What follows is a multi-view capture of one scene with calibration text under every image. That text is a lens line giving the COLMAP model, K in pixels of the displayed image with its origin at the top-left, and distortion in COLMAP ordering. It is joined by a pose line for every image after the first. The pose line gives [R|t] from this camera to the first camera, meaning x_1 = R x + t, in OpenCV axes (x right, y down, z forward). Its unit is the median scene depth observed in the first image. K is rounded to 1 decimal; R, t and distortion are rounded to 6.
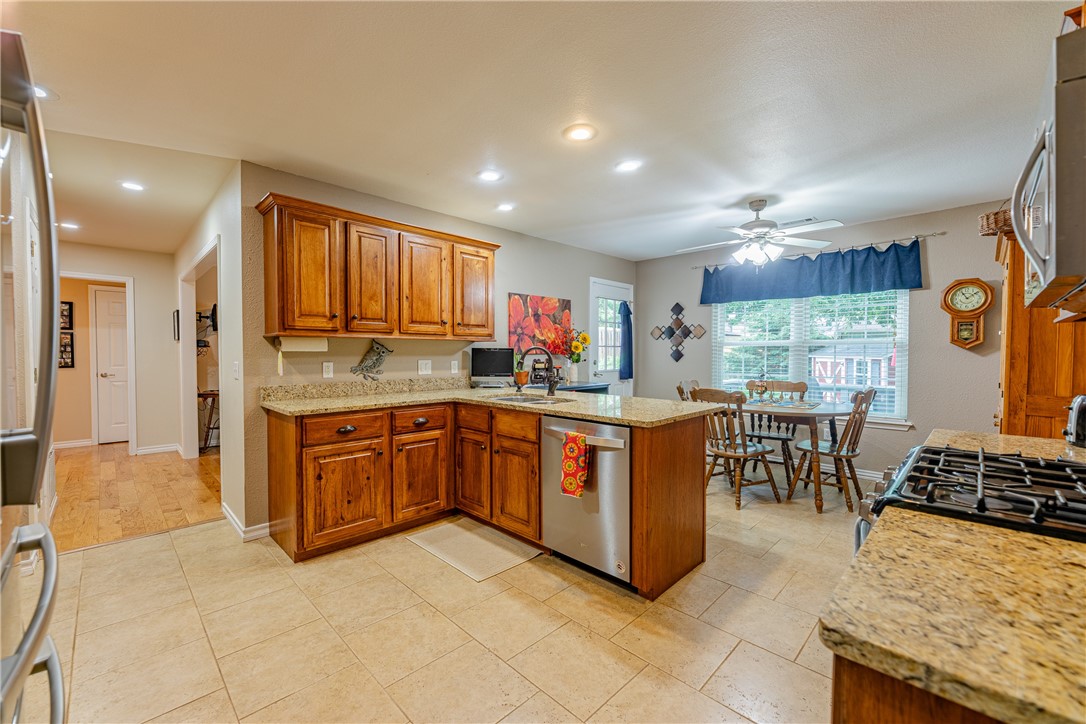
lens RADIAL K [[435.3, 0, 541.8], [0, 435.3, 362.3], [0, 0, 1]] dist [0.000630, 0.000283]
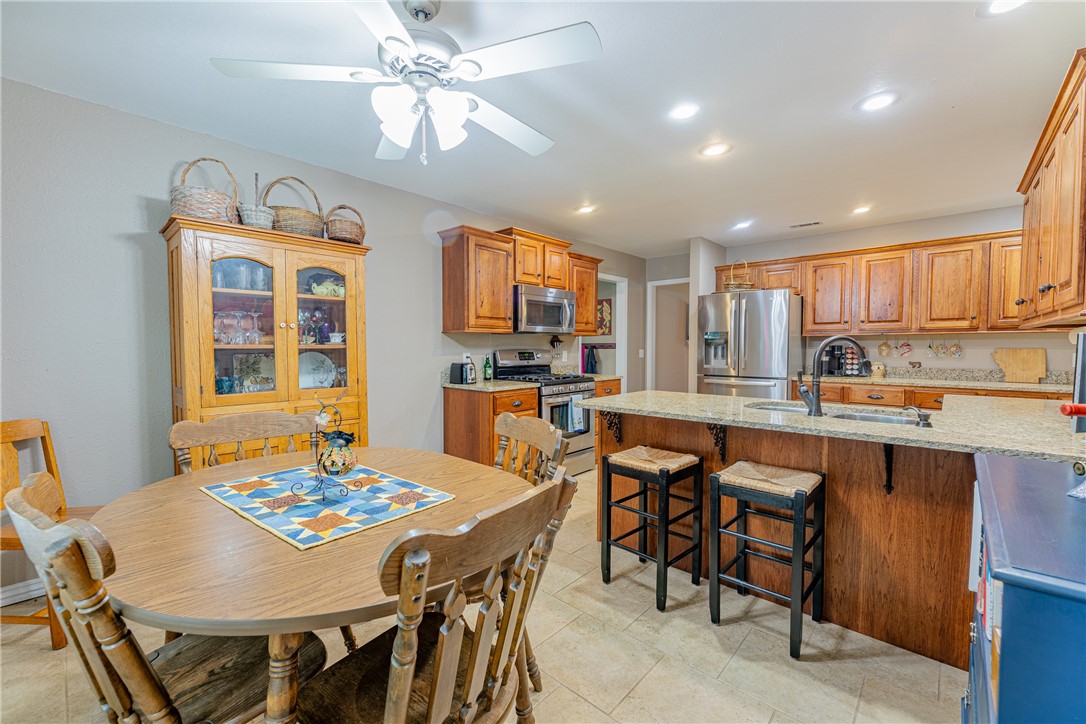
lens RADIAL K [[438.2, 0, 536.7], [0, 438.2, 361.1], [0, 0, 1]] dist [-0.000490, 0.000046]
pose [[-0.998858, 0.002756, -0.047692, 0.357249], [-0.000060, 0.998261, 0.058953, -0.030101], [0.047772, 0.058889, -0.997121, 1.272550]]
